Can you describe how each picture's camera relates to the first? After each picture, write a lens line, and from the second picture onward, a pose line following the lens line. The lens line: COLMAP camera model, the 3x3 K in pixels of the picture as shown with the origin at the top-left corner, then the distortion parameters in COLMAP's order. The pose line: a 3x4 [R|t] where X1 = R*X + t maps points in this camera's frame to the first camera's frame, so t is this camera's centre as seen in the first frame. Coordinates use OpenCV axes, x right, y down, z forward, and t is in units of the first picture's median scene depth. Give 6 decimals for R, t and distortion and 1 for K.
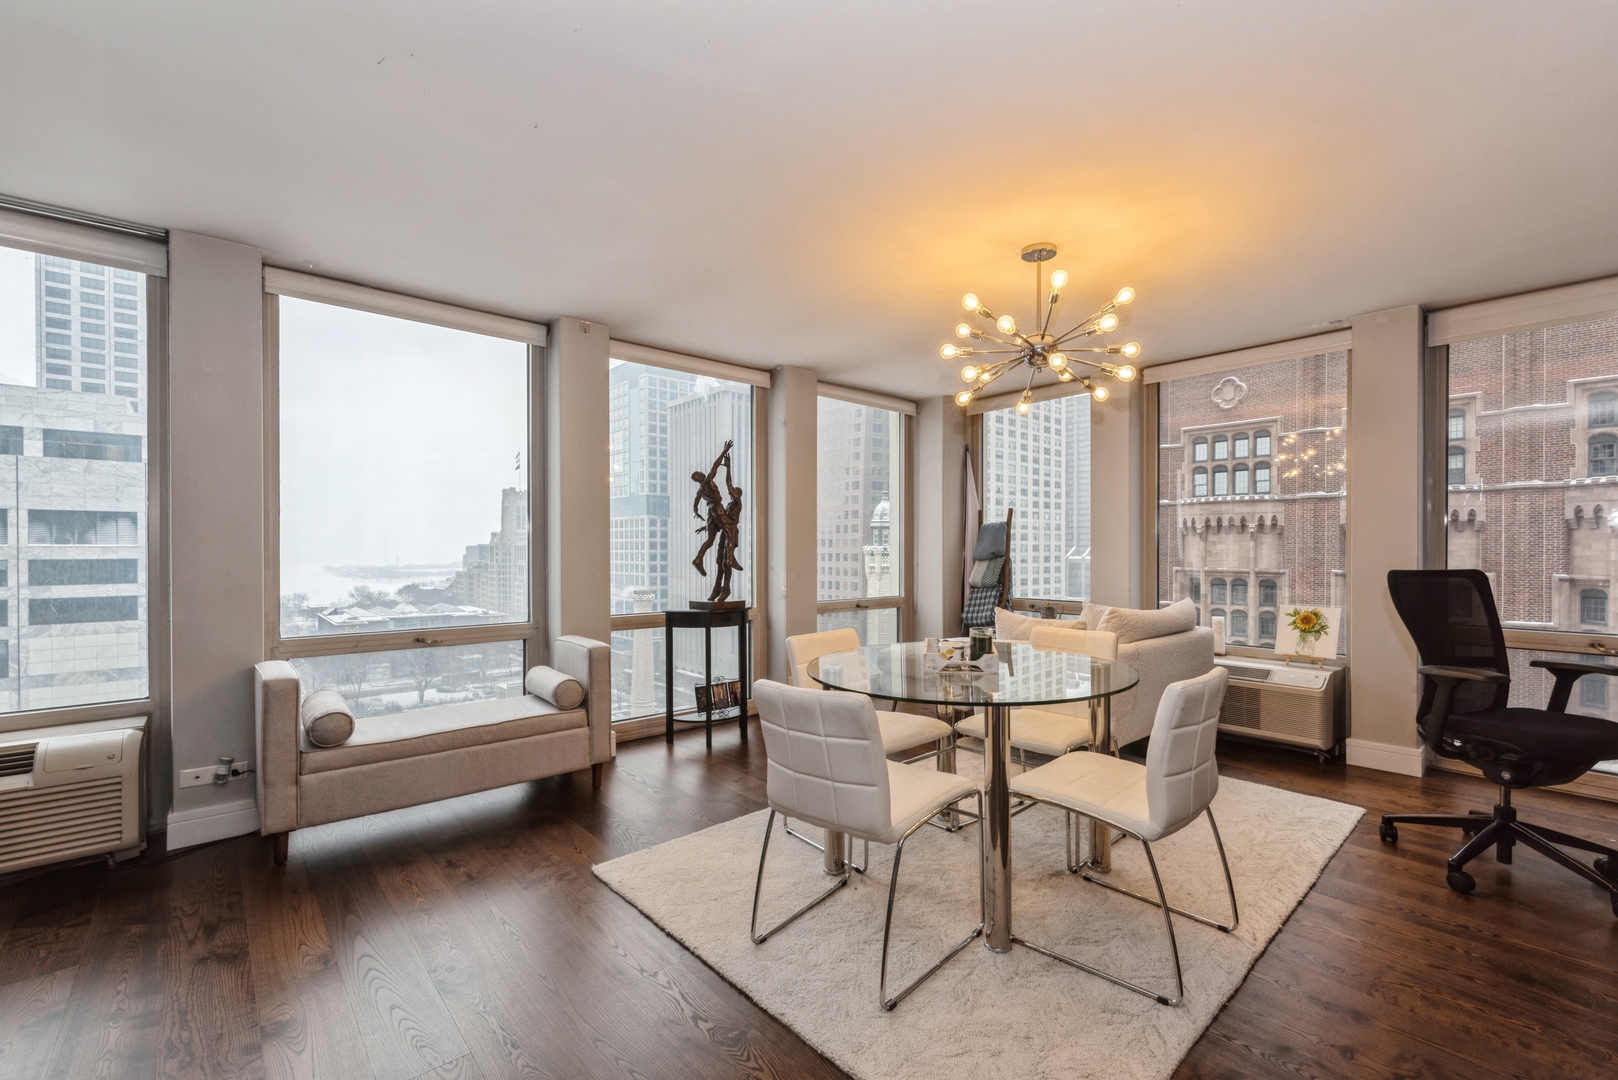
lens RADIAL K [[687.7, 0, 851.7], [0, 687.7, 553.0], [0, 0, 1]] dist [0.001821, -0.000807]
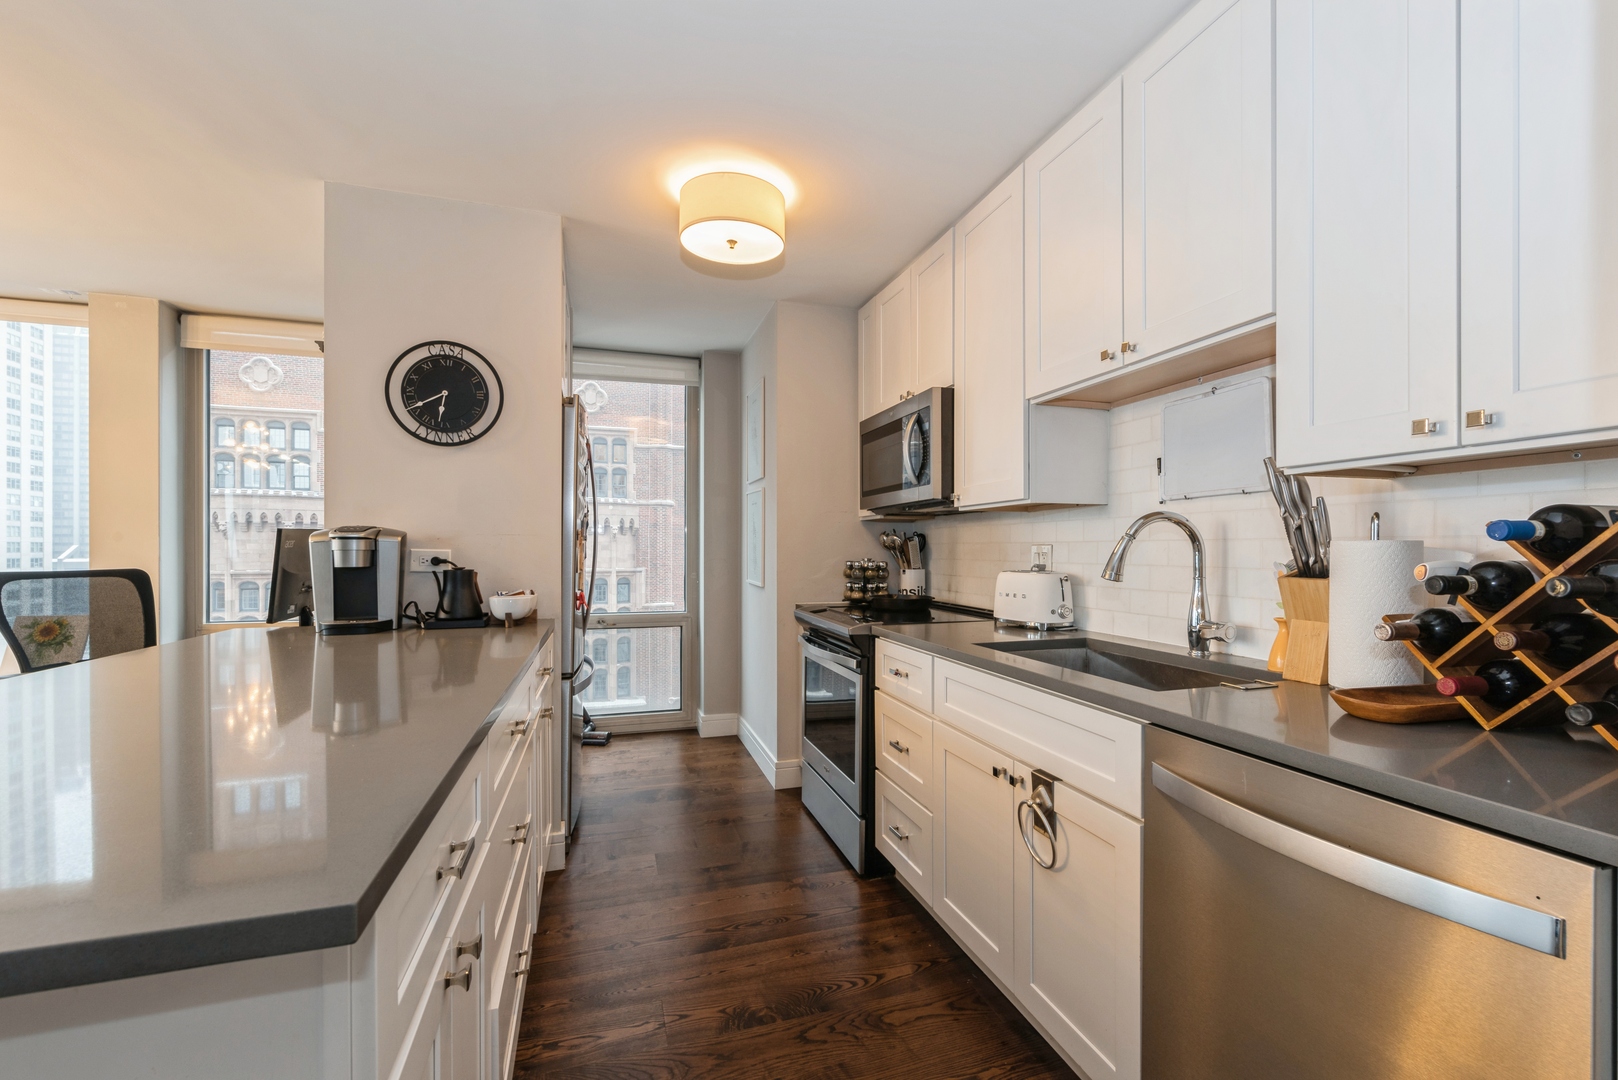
lens RADIAL K [[687.7, 0, 816.8], [0, 687.7, 551.3], [0, 0, 1]] dist [0.001821, -0.000807]
pose [[0.418874, -0.001029, 0.908044, 0.052177], [0.003176, 0.999995, -0.000332, 0.000122], [-0.908039, 0.003023, 0.418875, -0.043069]]
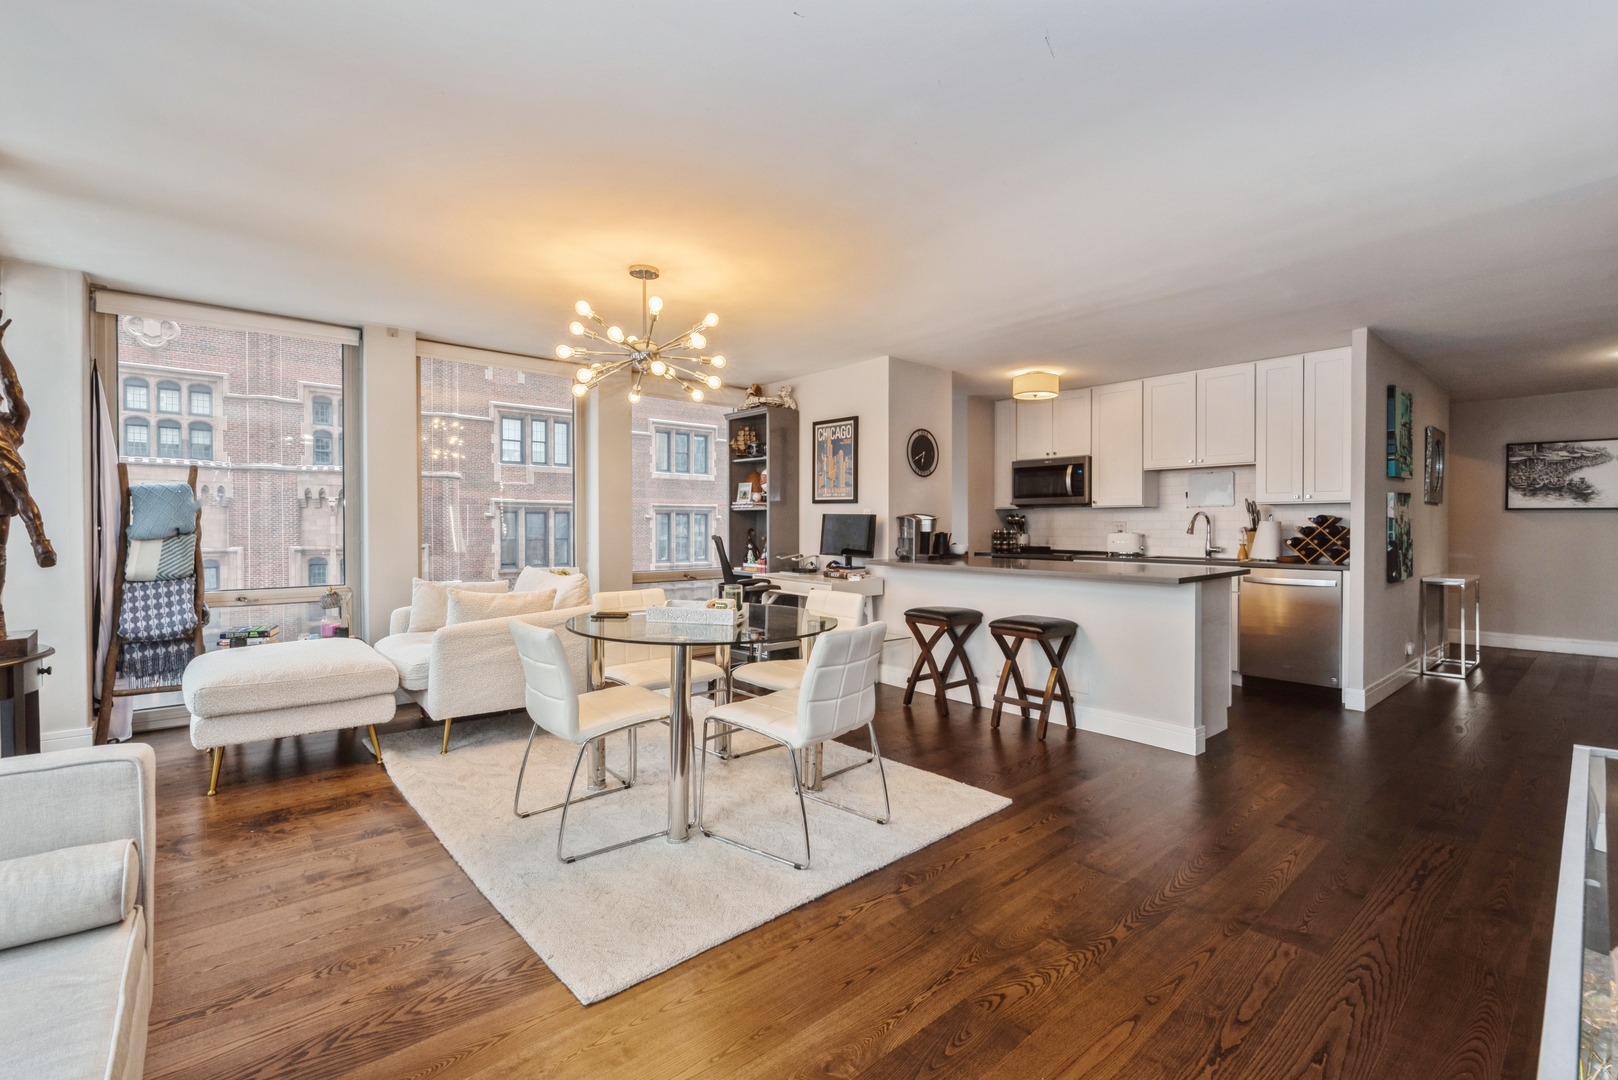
lens RADIAL K [[687.7, 0, 815.9], [0, 687.7, 530.1], [0, 0, 1]] dist [0.001821, -0.000807]
pose [[0.028469, -0.007552, 0.999566, -0.115015], [0.005000, 0.999960, 0.007413, -0.000307], [-0.999582, 0.004786, 0.028506, 0.087795]]
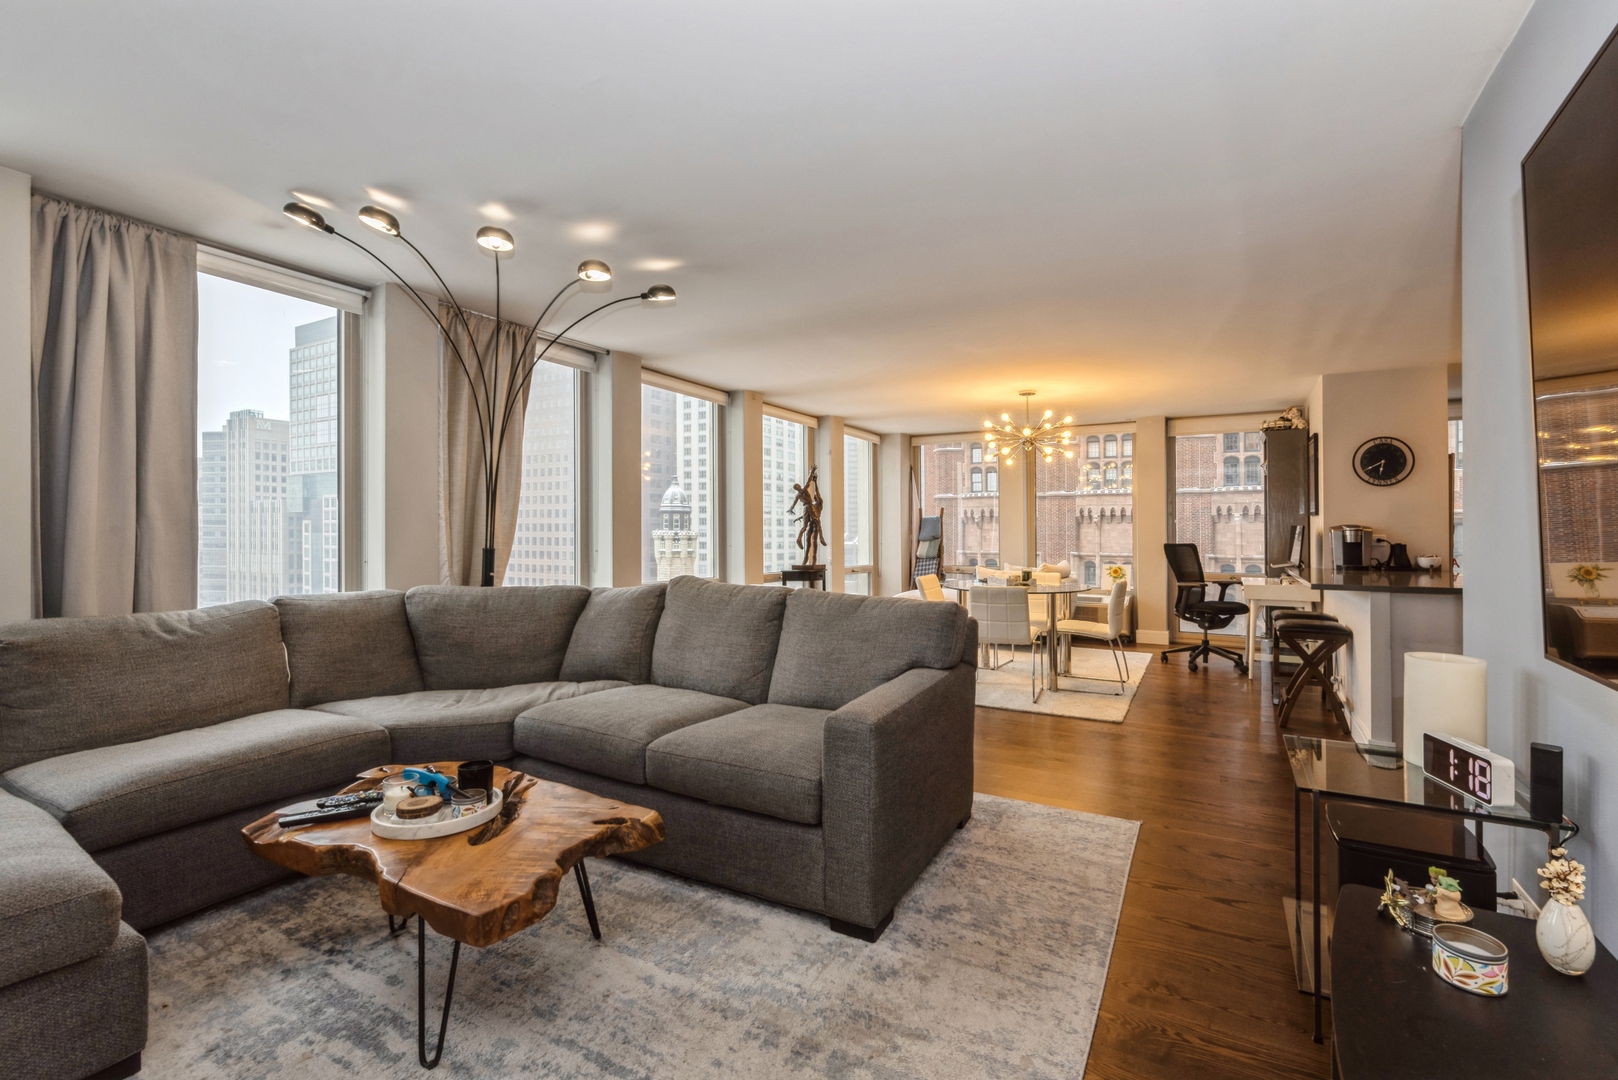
lens RADIAL K [[687.7, 0, 858.3], [0, 687.7, 523.2], [0, 0, 1]] dist [0.001821, -0.000807]
pose [[0.945415, 0.011201, 0.325678, -0.116337], [-0.004103, 0.999739, -0.022475, 0.001464], [-0.325844, 0.019912, 0.945214, -0.104946]]
